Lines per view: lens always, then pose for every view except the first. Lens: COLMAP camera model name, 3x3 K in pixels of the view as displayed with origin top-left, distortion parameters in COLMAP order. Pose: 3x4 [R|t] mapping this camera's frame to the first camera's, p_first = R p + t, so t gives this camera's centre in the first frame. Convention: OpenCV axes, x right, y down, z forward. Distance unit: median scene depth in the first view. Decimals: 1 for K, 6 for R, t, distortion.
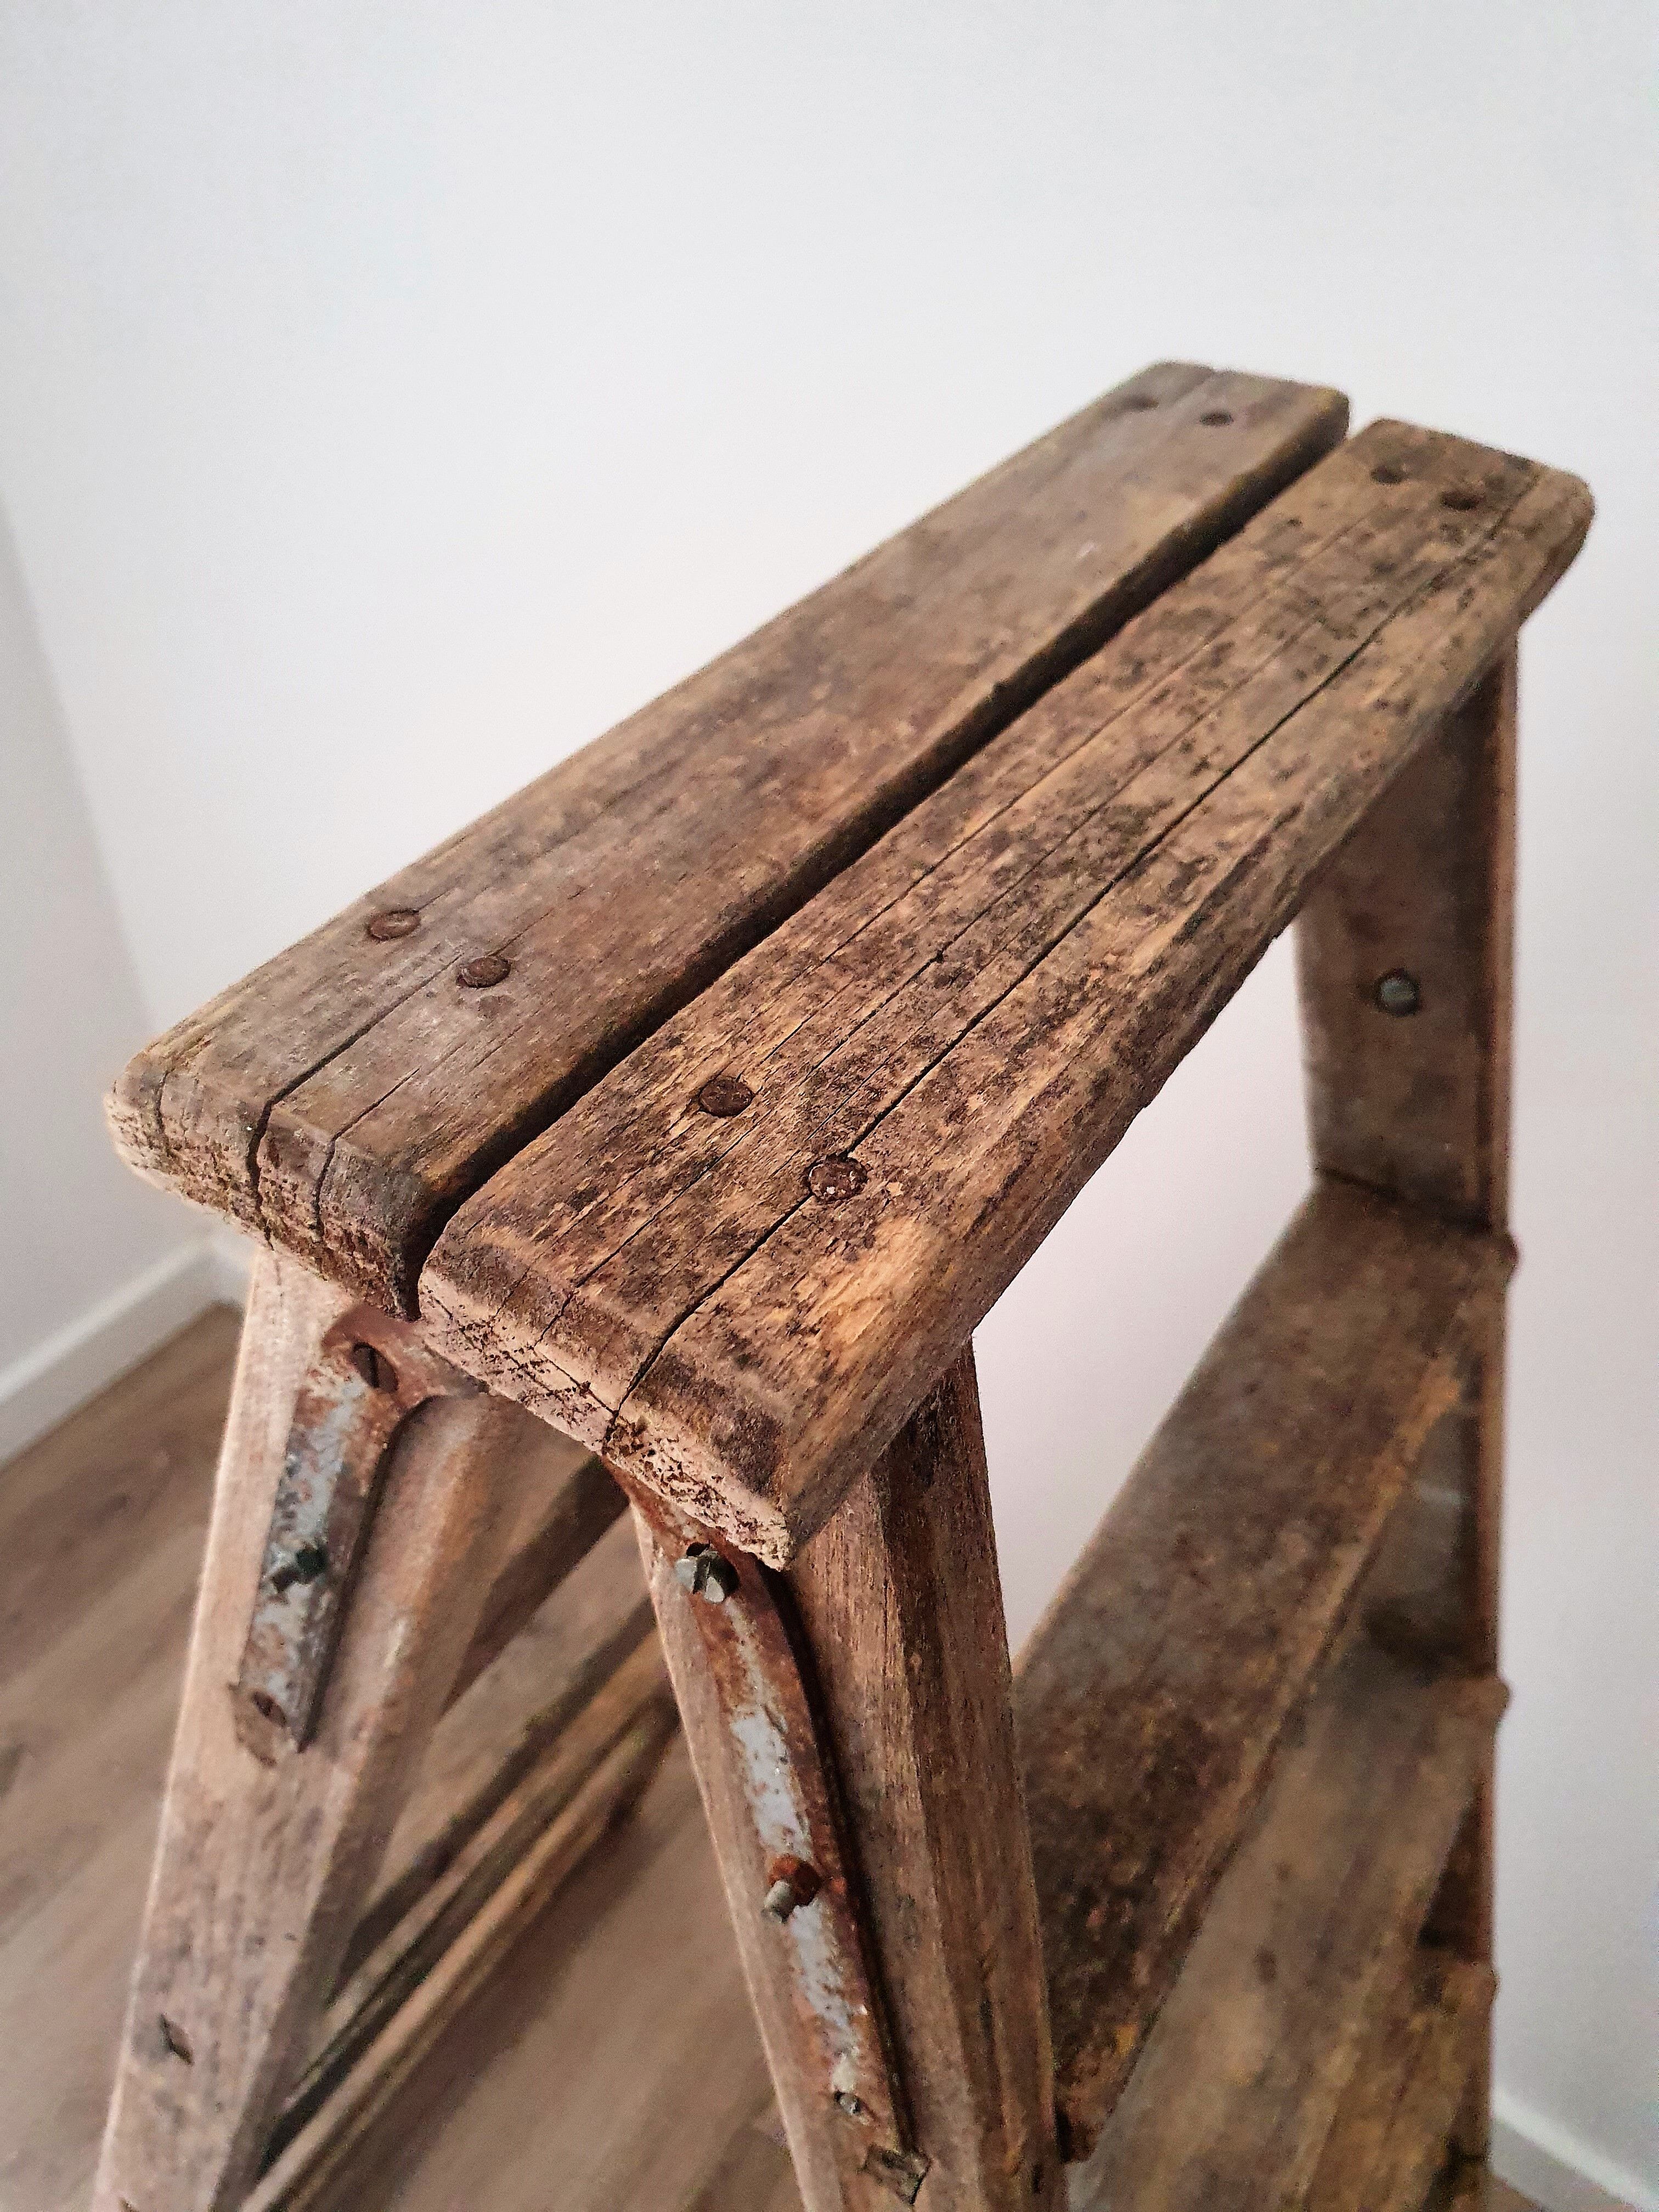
lens RADIAL K [[1746.5, 0, 829.5], [0, 1746.5, 1106.0], [0, 0, 1]] dist [0.003890, 0.009276]
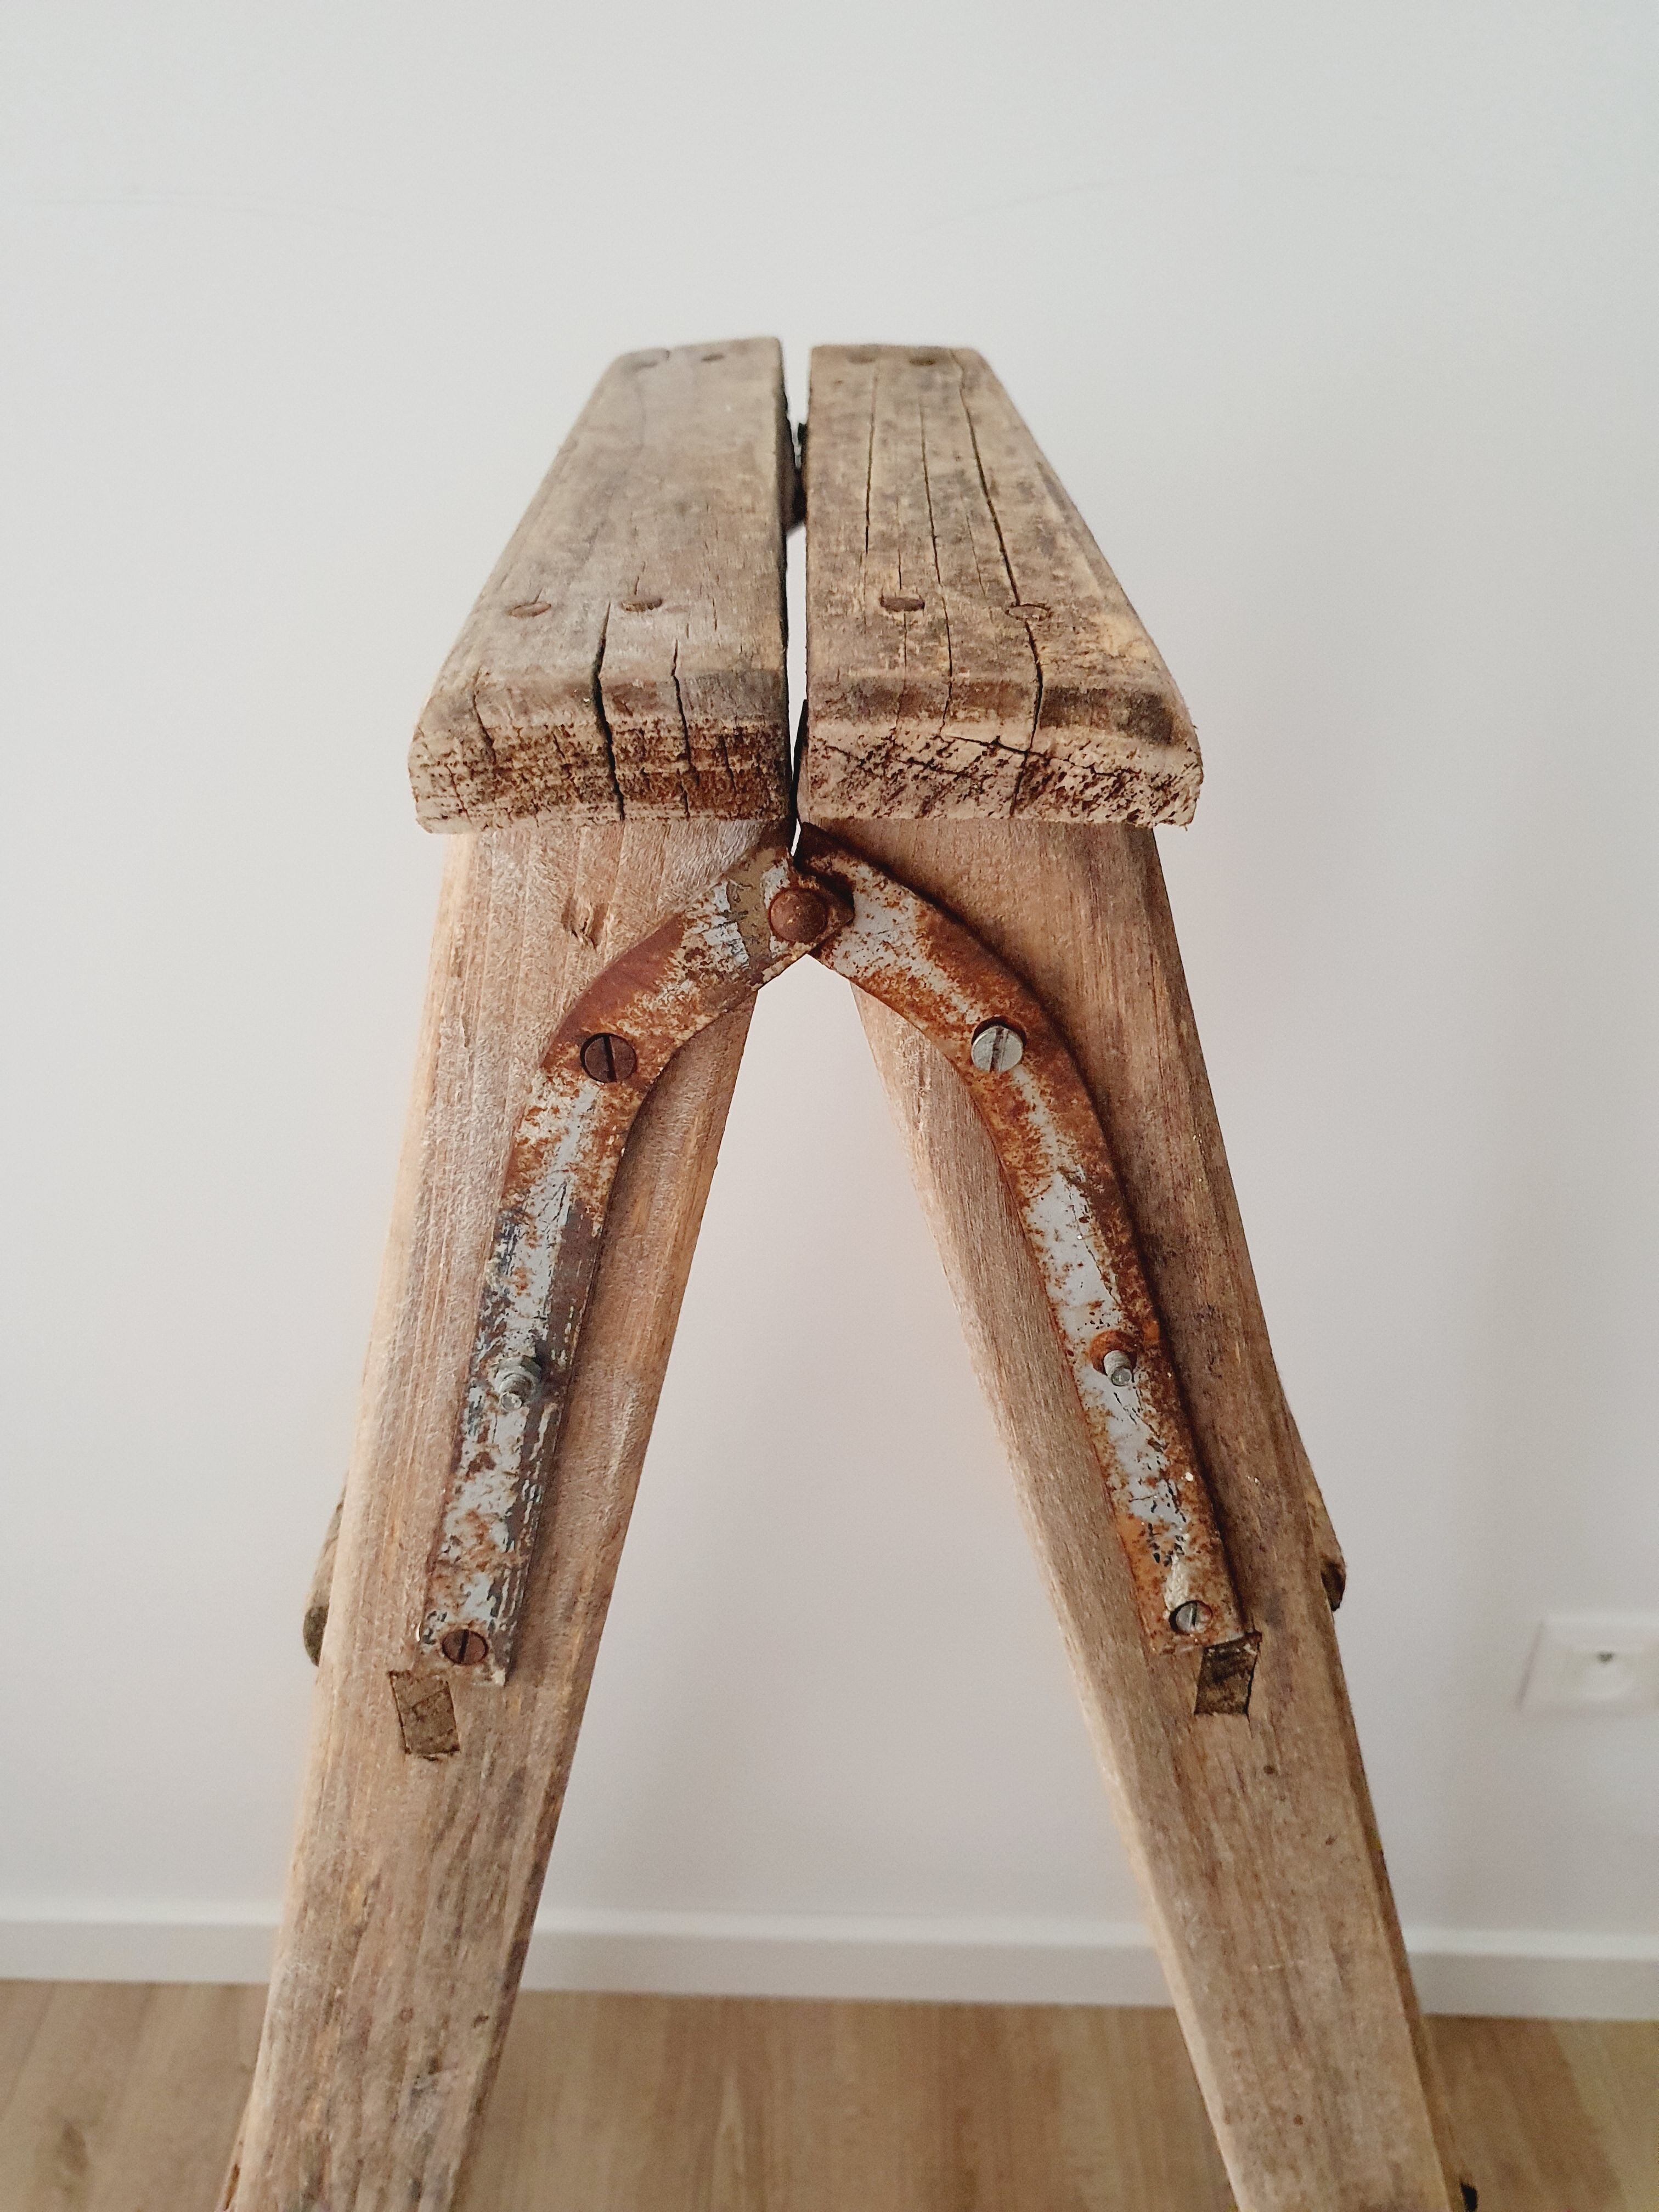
lens RADIAL K [[1708.3, 0, 830.6], [0, 1708.3, 1095.0], [0, 0, 1]] dist [0.087481, -0.098945]
pose [[0.838144, -0.345259, 0.422268, -0.716241], [0.415269, 0.905849, -0.083602, 0.377908], [-0.353647, 0.245425, 0.902607, 0.024561]]
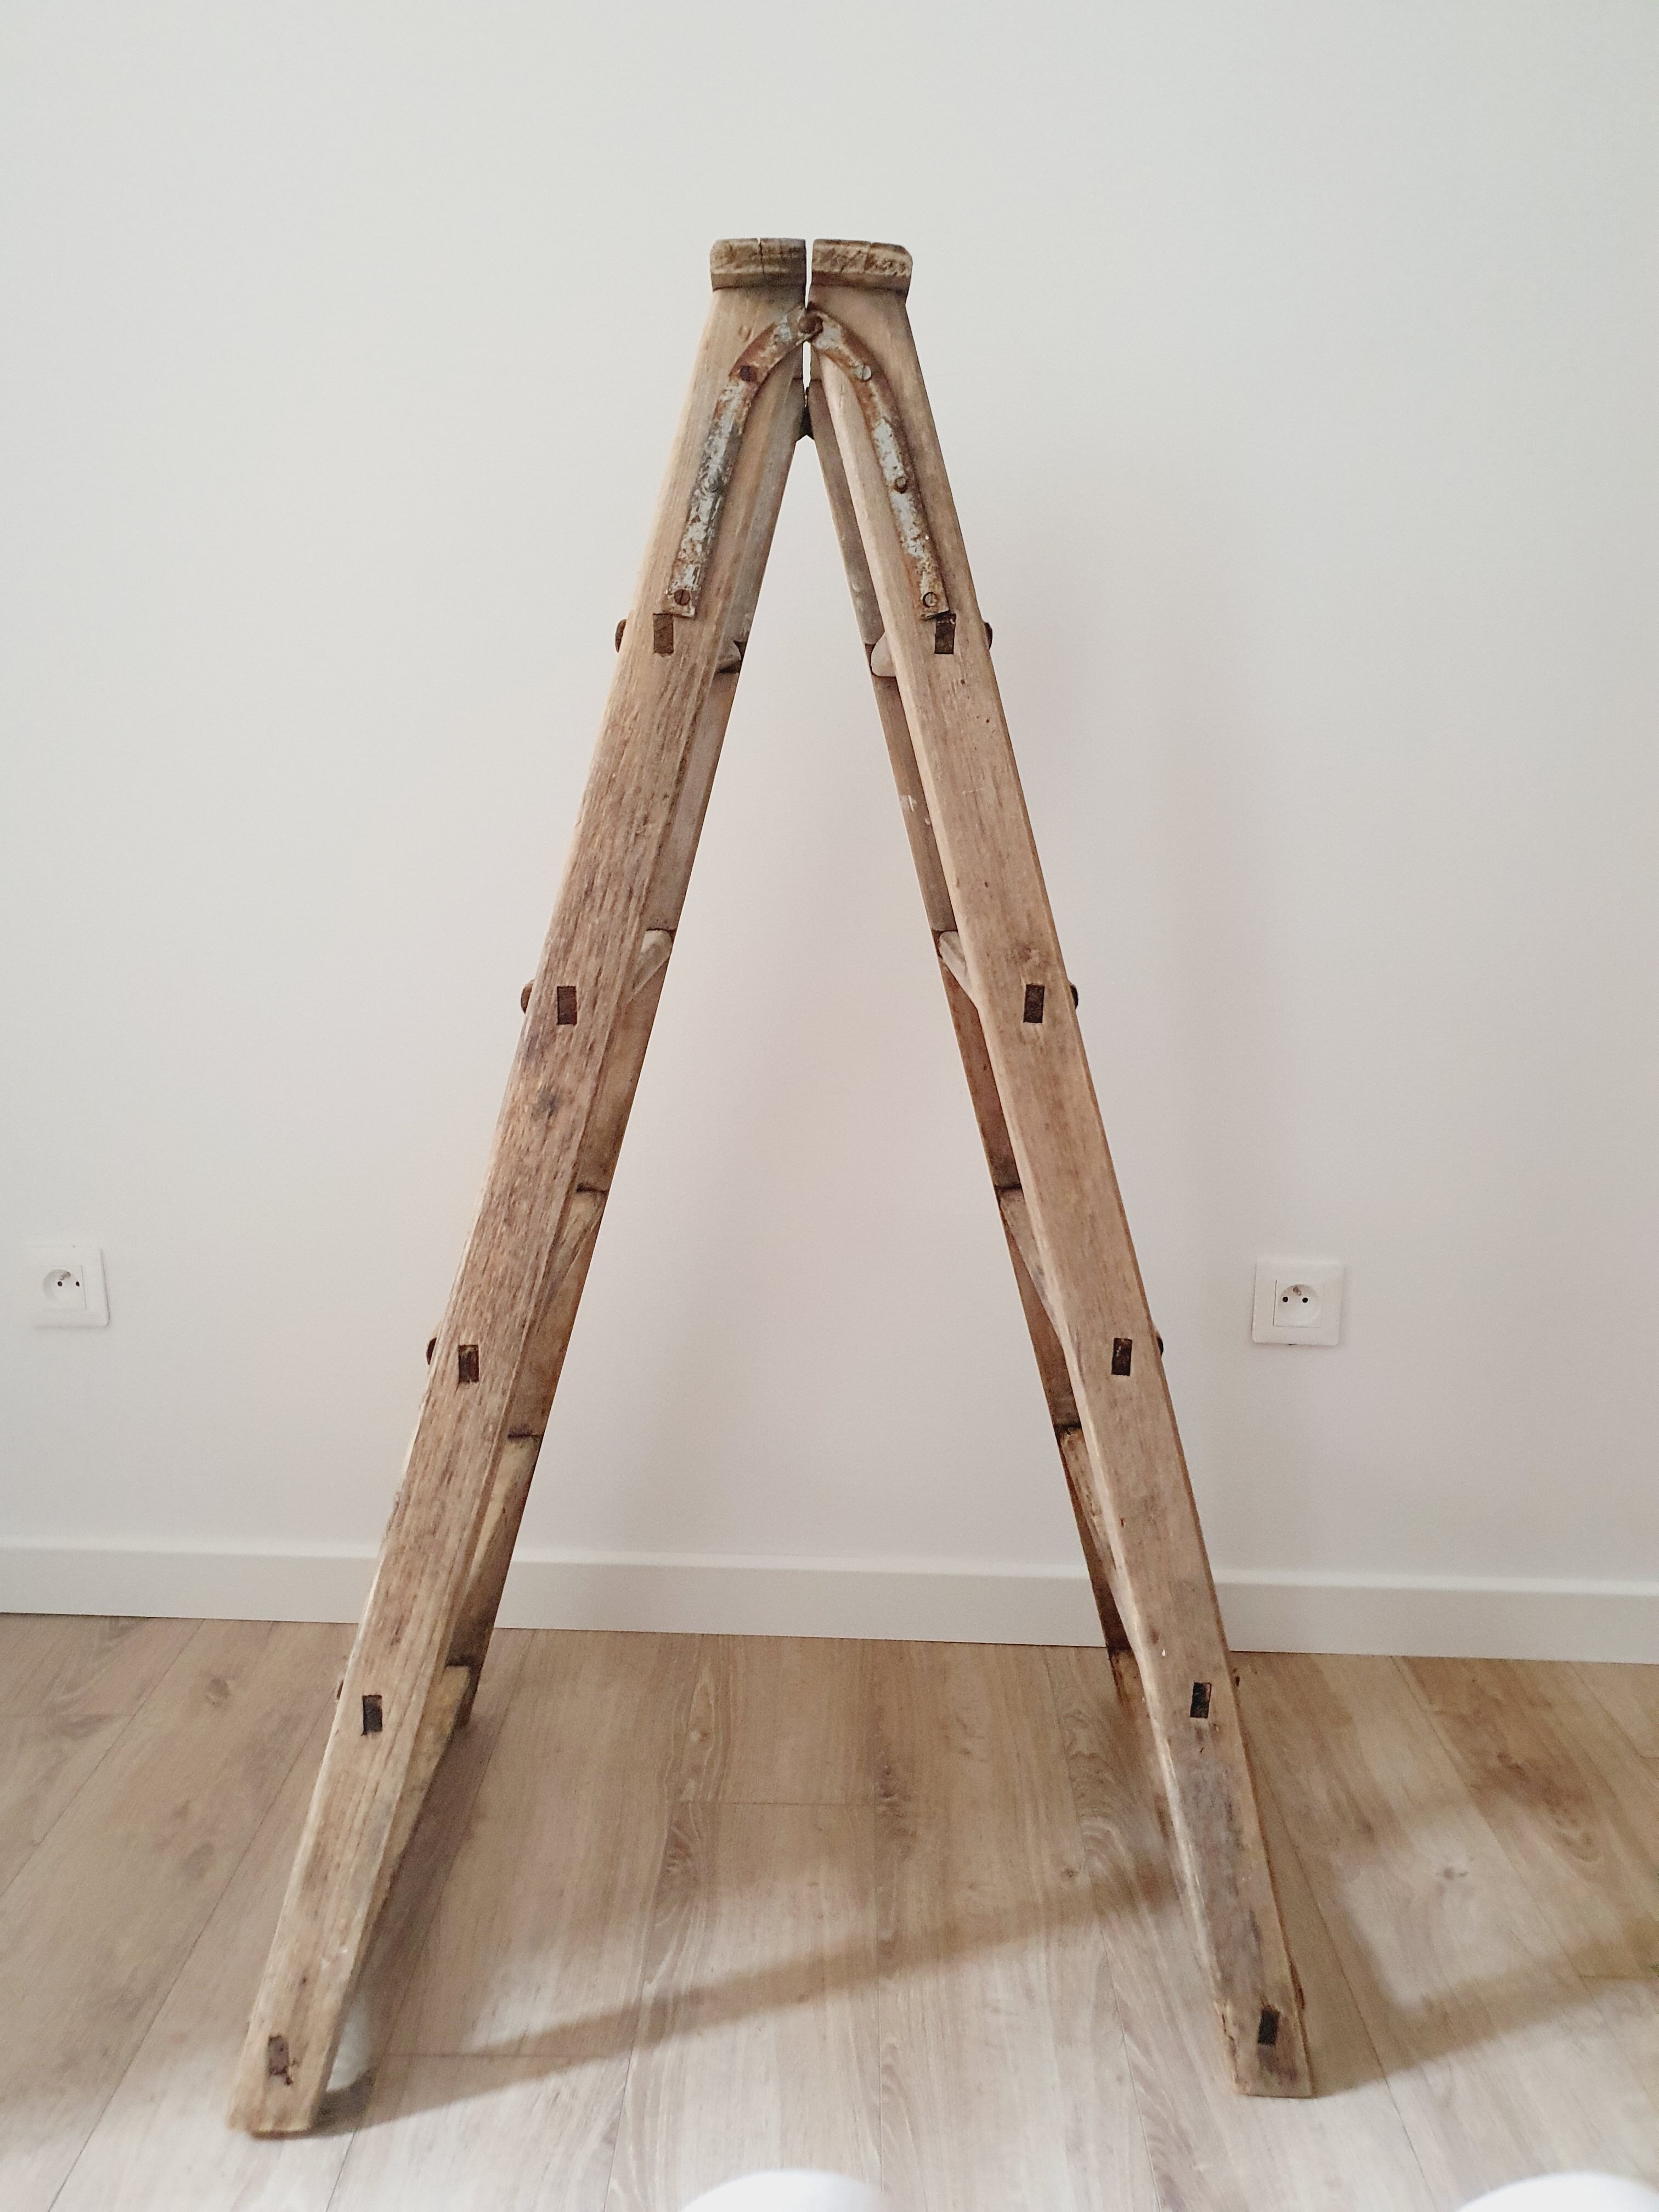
lens RADIAL K [[1746.5, 0, 829.5], [0, 1746.5, 1106.0], [0, 0, 1]] dist [0.003890, 0.009276]
pose [[0.839524, -0.164416, 0.517848, -2.693182], [0.389905, 0.846086, -0.363474, 3.378167], [-0.378383, 0.507056, 0.774416, -1.305677]]
